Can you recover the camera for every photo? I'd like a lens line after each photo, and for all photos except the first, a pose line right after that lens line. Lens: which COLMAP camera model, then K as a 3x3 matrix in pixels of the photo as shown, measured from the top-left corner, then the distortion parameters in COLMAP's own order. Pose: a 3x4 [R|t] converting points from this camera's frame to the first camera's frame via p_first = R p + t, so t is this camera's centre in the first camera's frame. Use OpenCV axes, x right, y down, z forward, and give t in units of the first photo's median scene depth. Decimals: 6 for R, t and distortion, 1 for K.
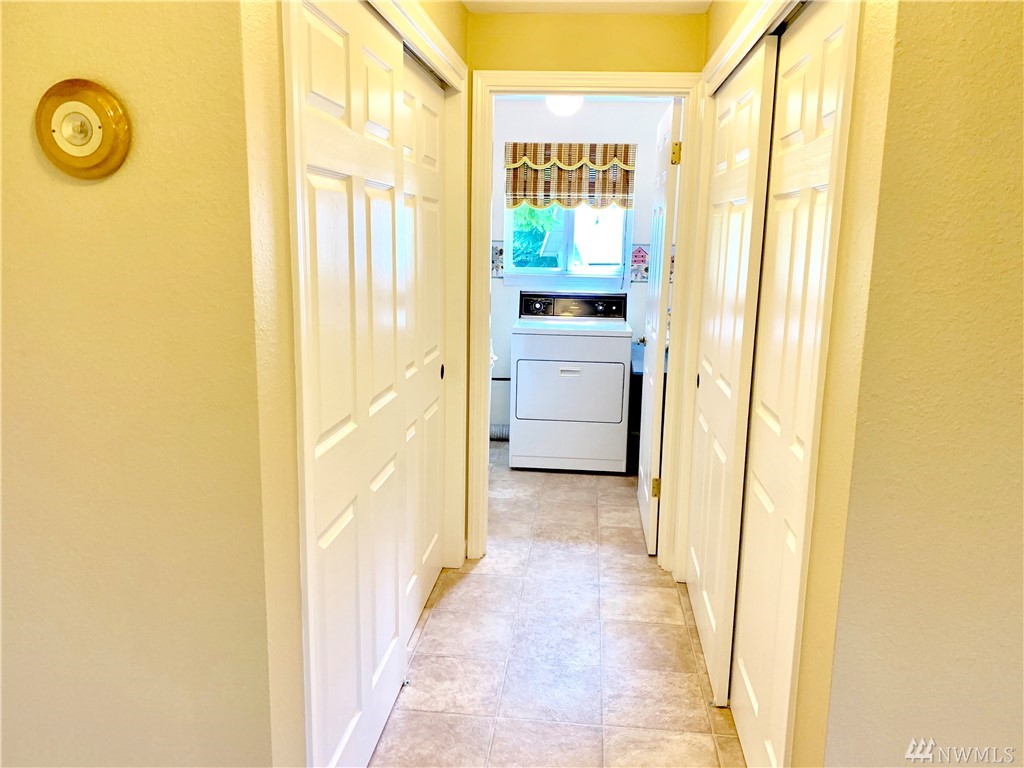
lens RADIAL K [[782.6, 0, 510.8], [0, 782.6, 388.2], [0, 0, 1]] dist [0.017498, -0.011368]
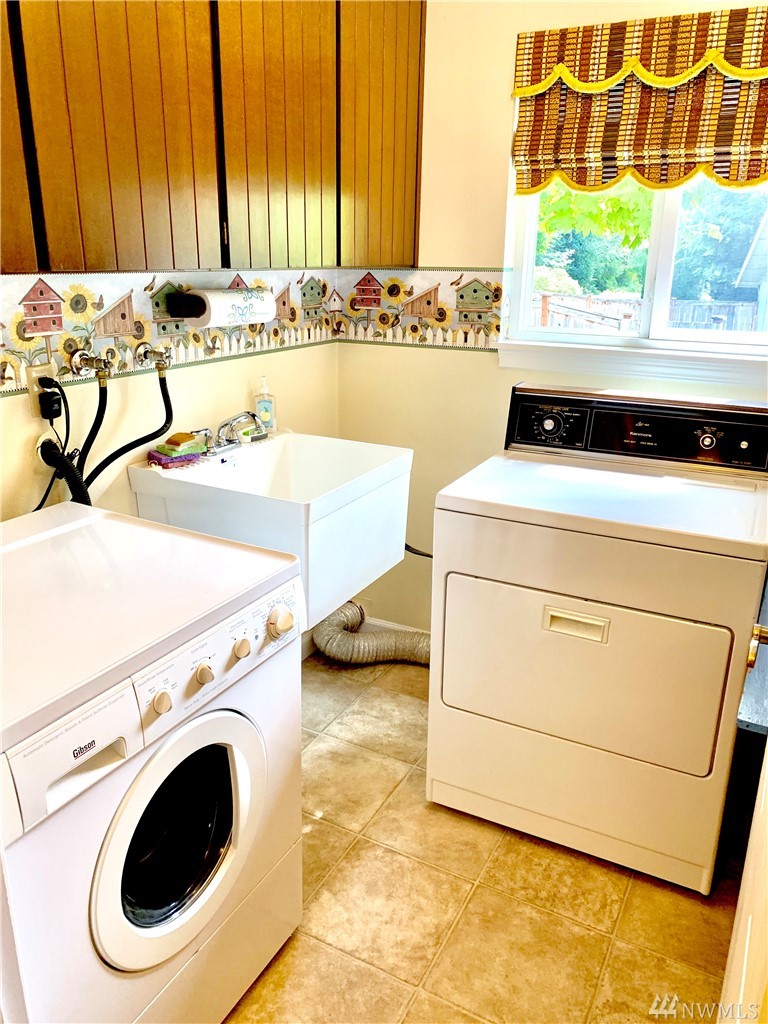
lens RADIAL K [[782.6, 0, 385.4], [0, 782.6, 501.3], [0, 0, 1]] dist [0.017498, -0.011368]
pose [[0.924688, 0.106538, -0.365517, 0.109675], [-0.068307, 0.990896, 0.116013, -0.104680], [0.374549, -0.082309, 0.923547, 0.552260]]
